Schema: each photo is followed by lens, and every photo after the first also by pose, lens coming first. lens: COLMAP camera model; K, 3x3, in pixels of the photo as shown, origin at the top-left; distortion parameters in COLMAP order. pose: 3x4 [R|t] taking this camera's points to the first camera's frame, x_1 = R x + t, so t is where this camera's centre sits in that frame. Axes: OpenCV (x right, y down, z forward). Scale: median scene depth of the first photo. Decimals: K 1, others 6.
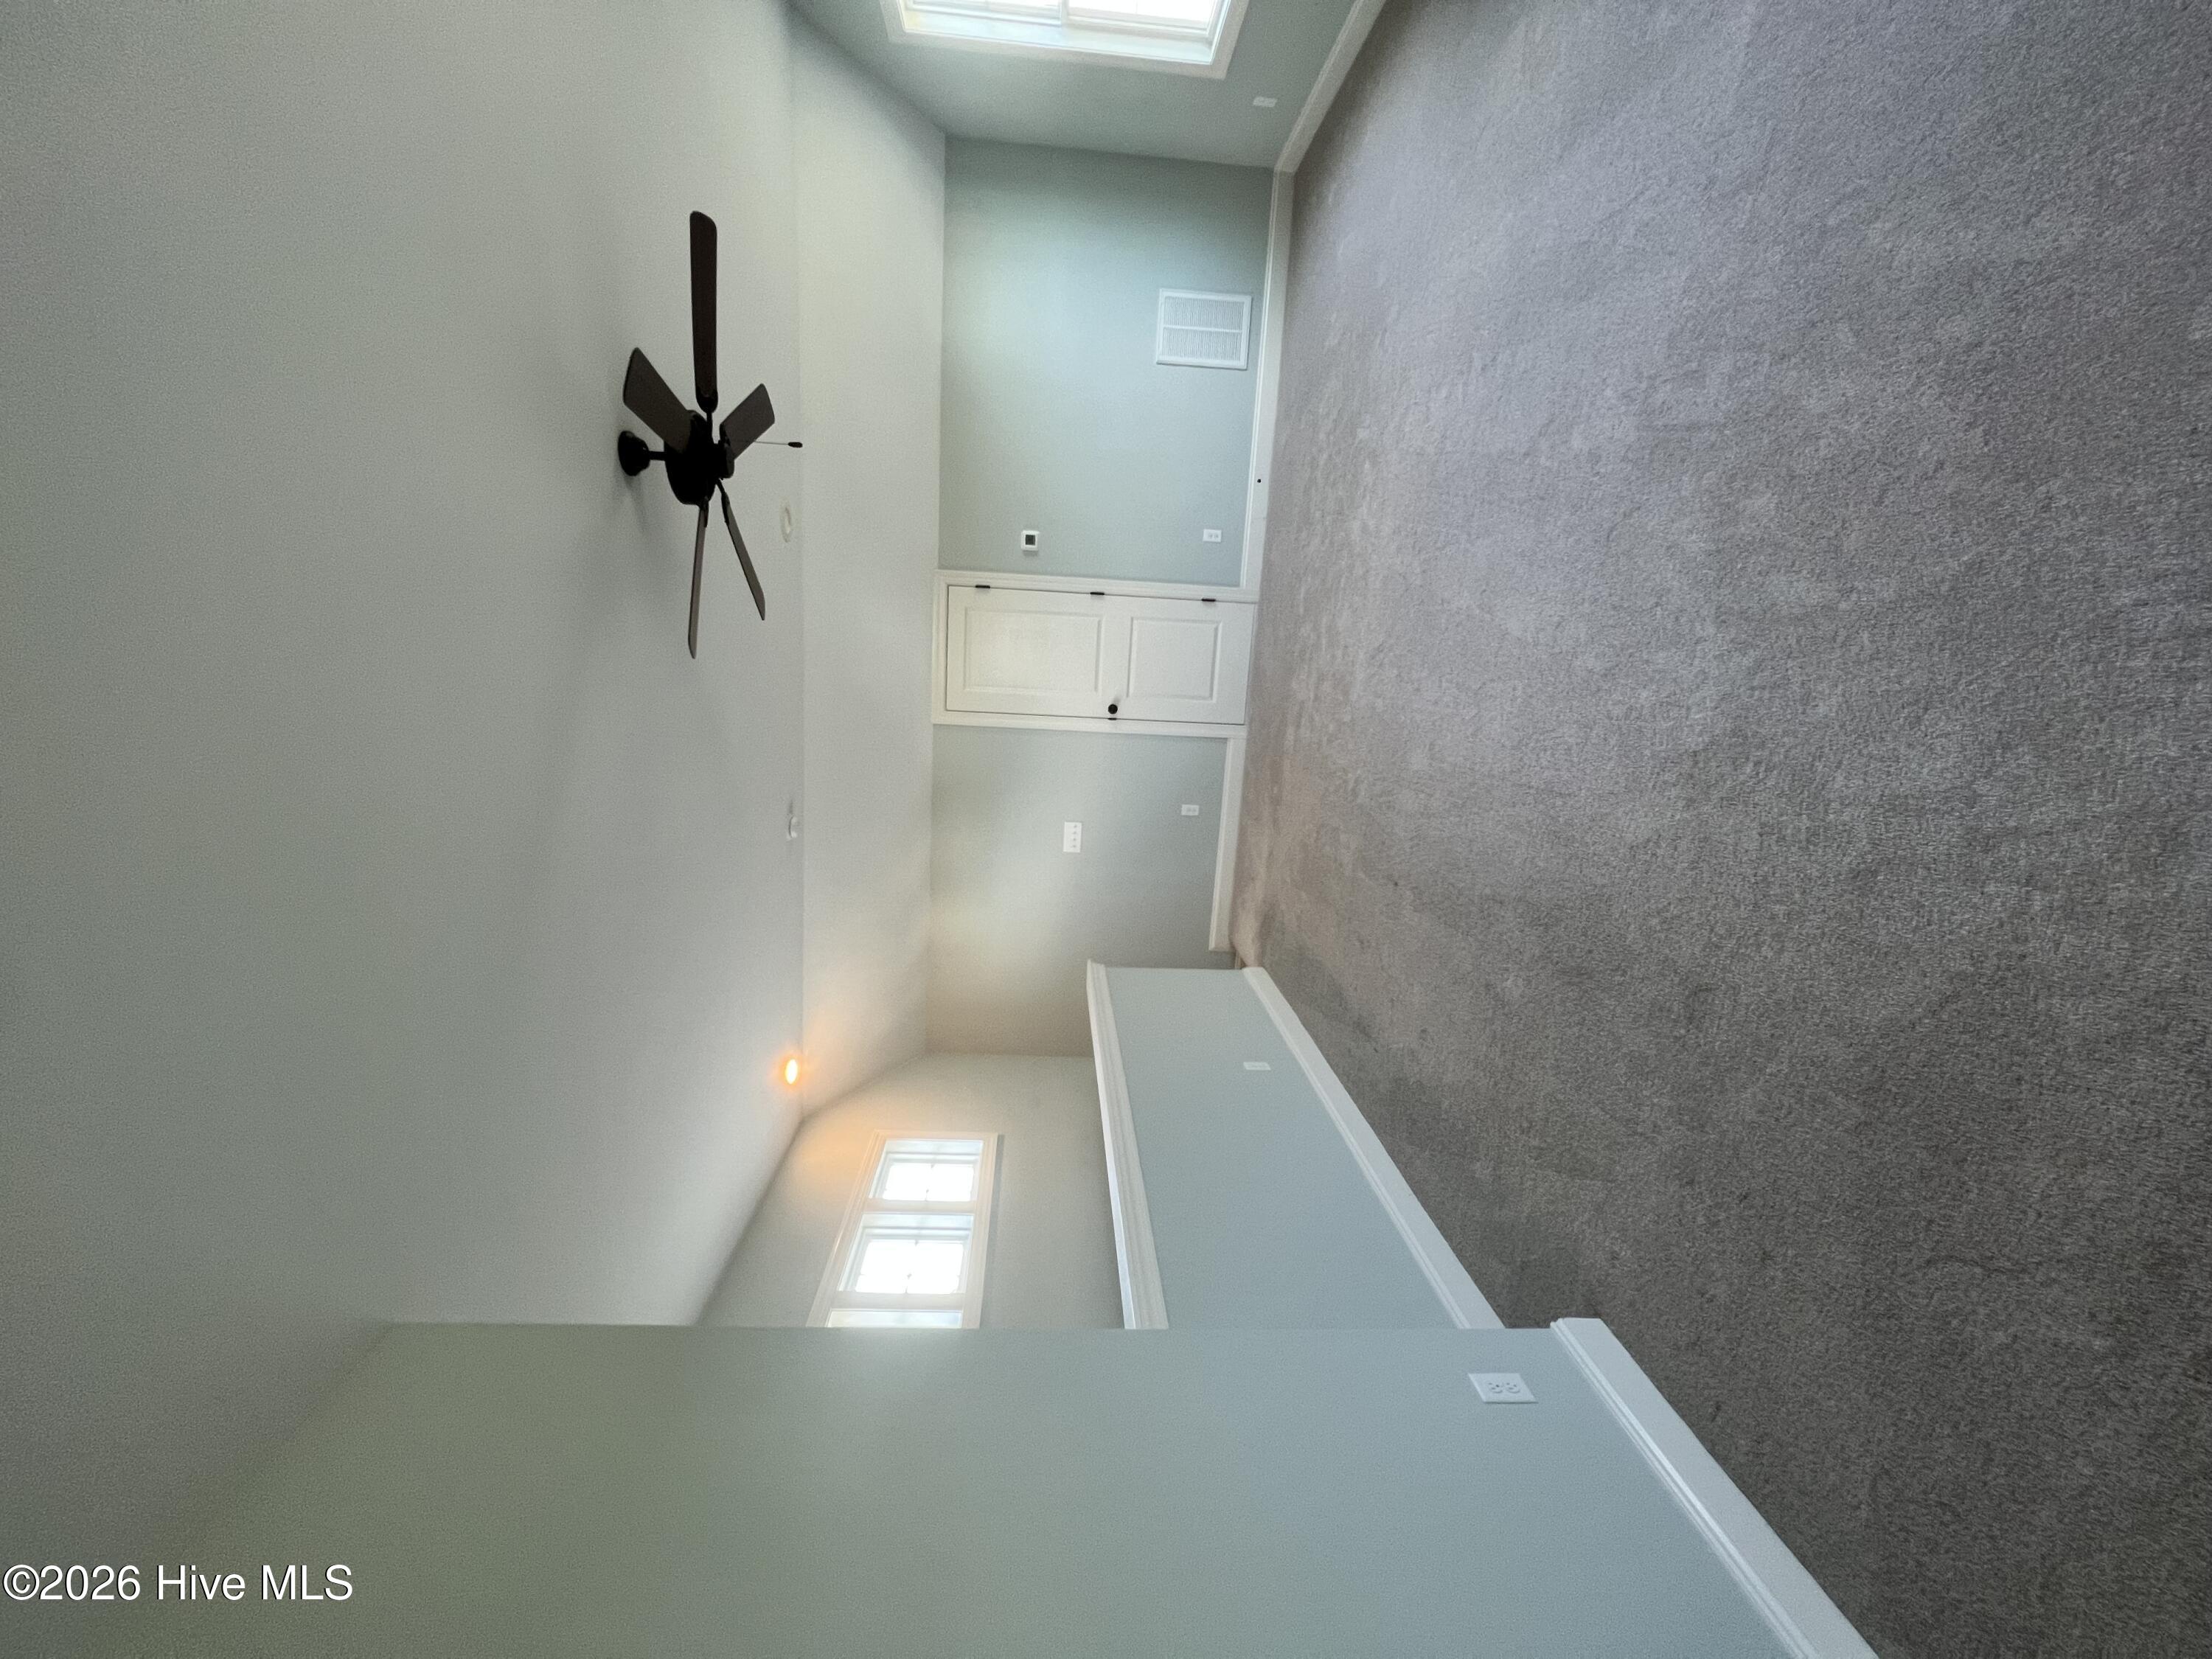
lens RADIAL K [[886.1, 0, 1100.3], [0, 886.1, 825.0], [0, 0, 1]] dist [-0.000379, 0.000321]
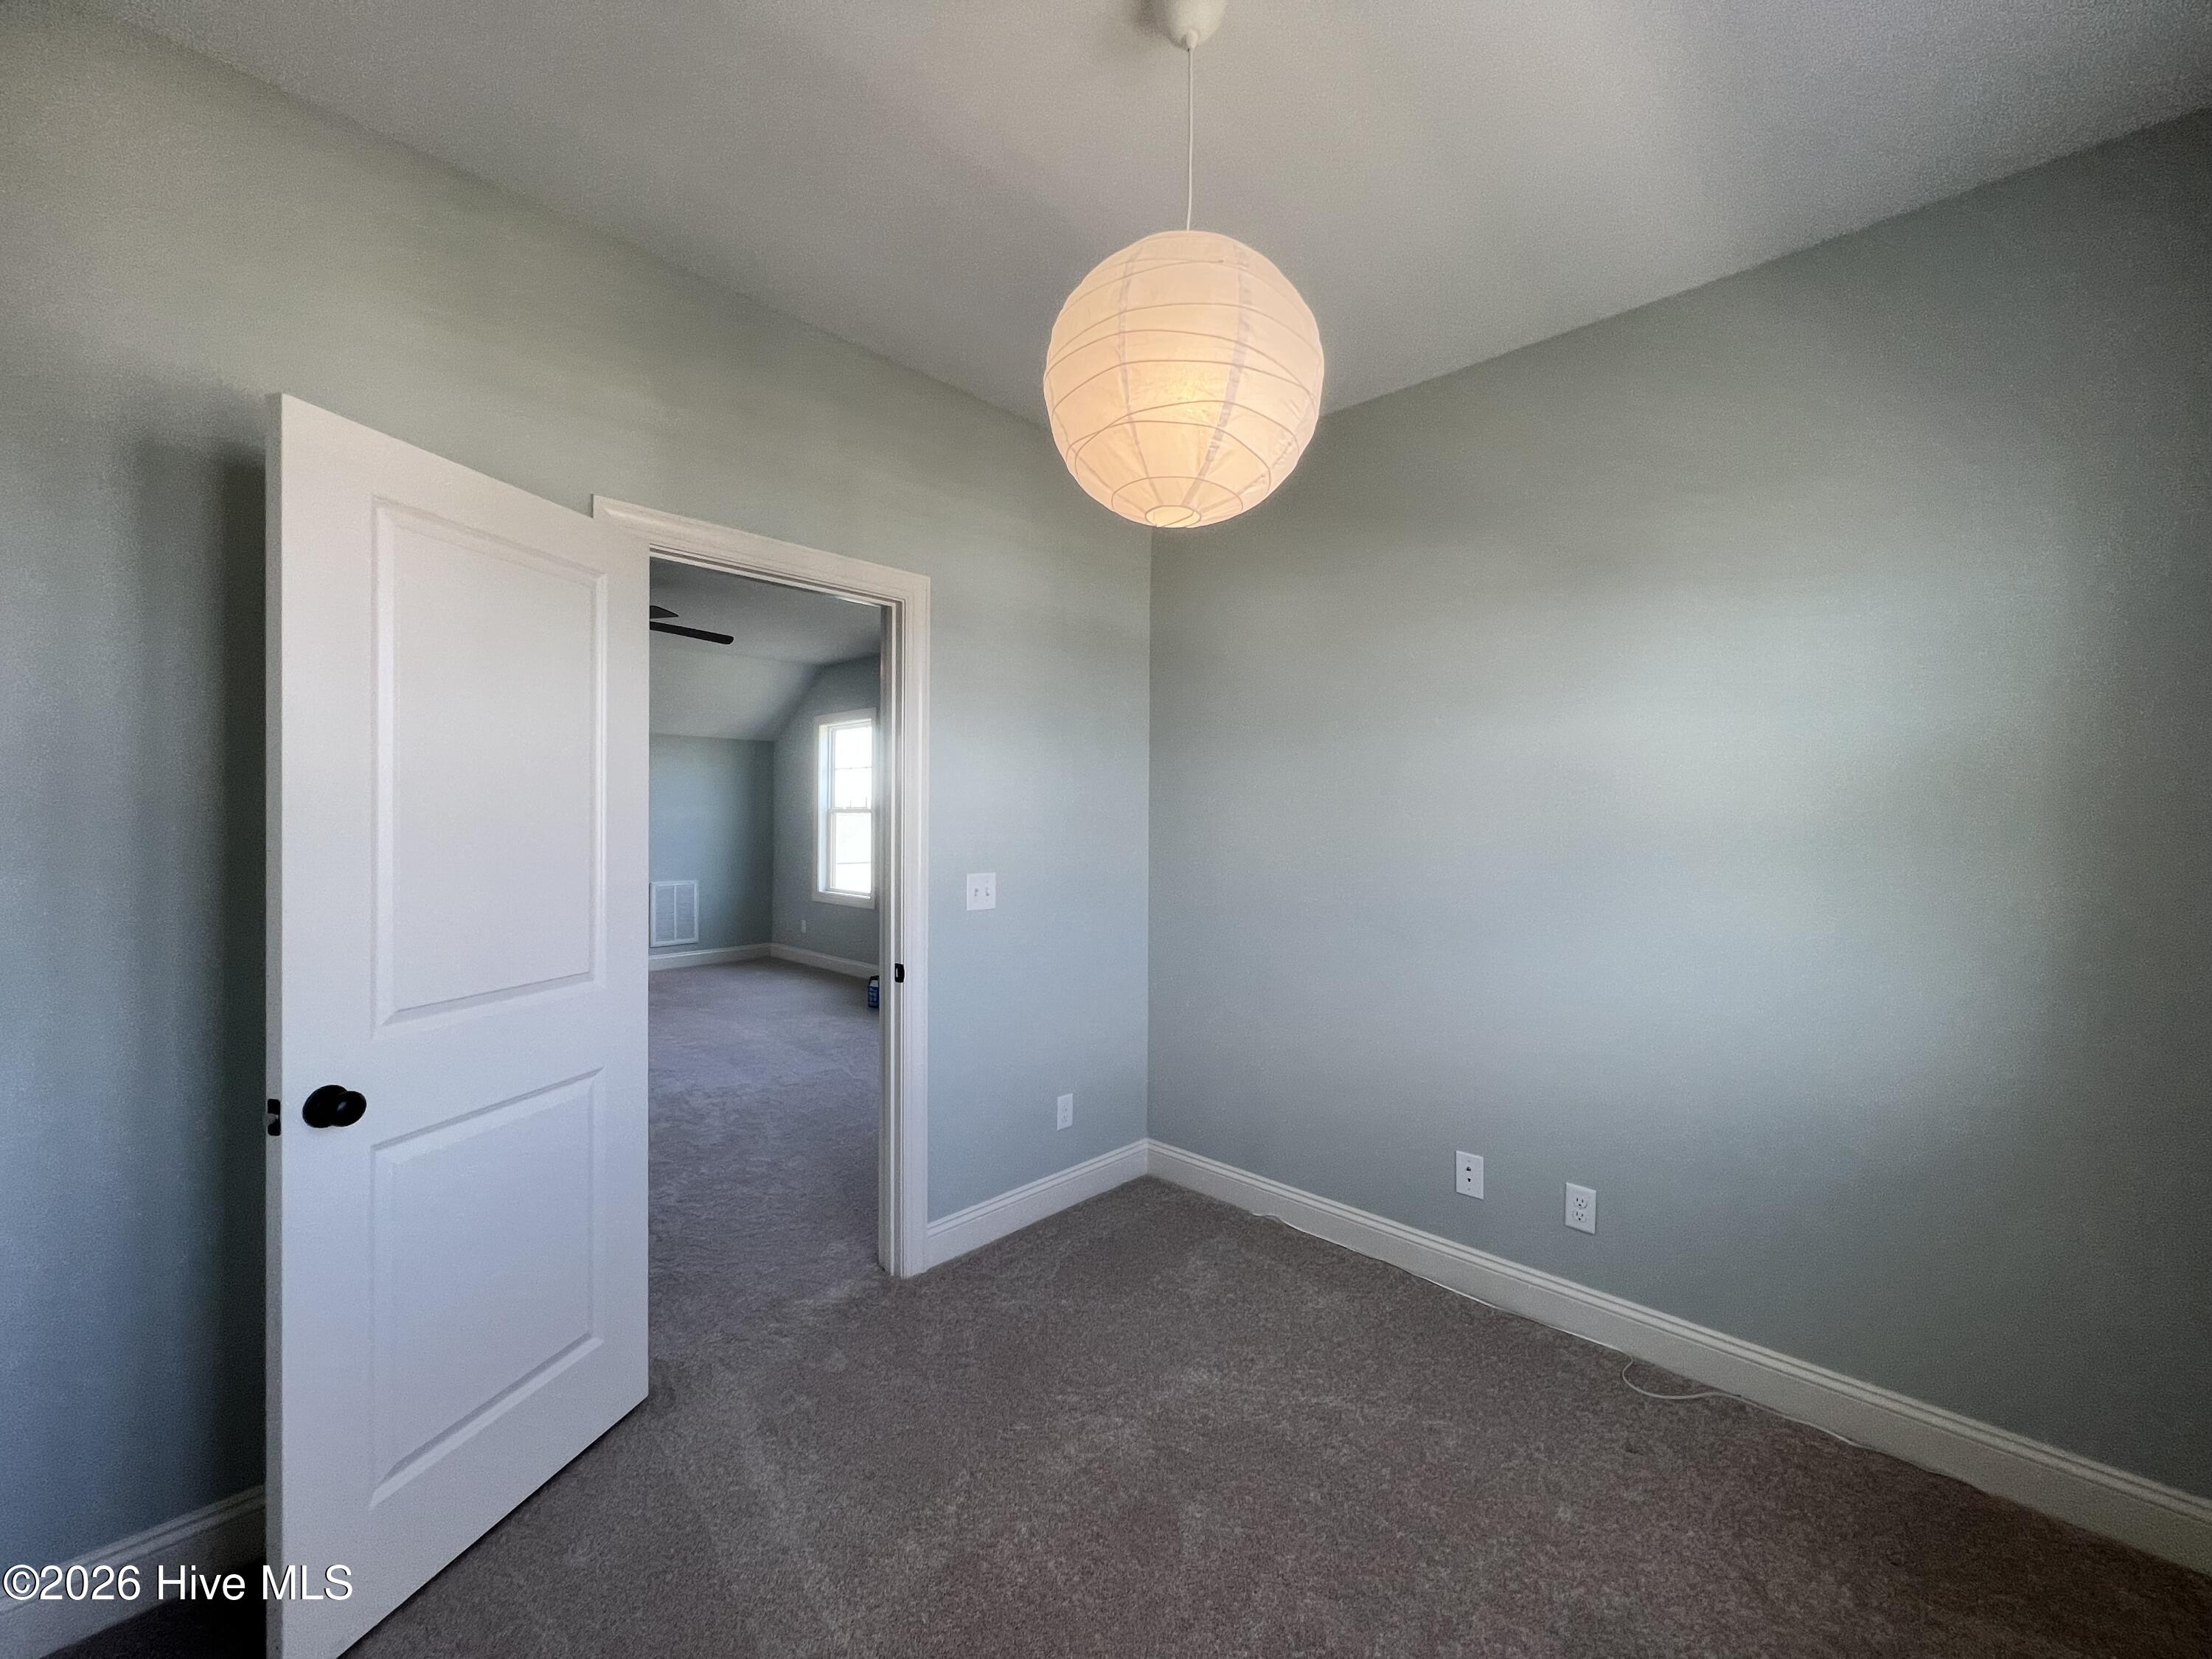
lens RADIAL K [[886.1, 0, 1102.1], [0, 886.1, 821.7], [0, 0, 1]] dist [-0.000379, 0.000321]
pose [[0.074670, 0.997208, 0.000765, 0.022013], [-0.532773, 0.040542, -0.845286, 0.346007], [-0.842957, 0.062710, 0.534313, -0.450904]]
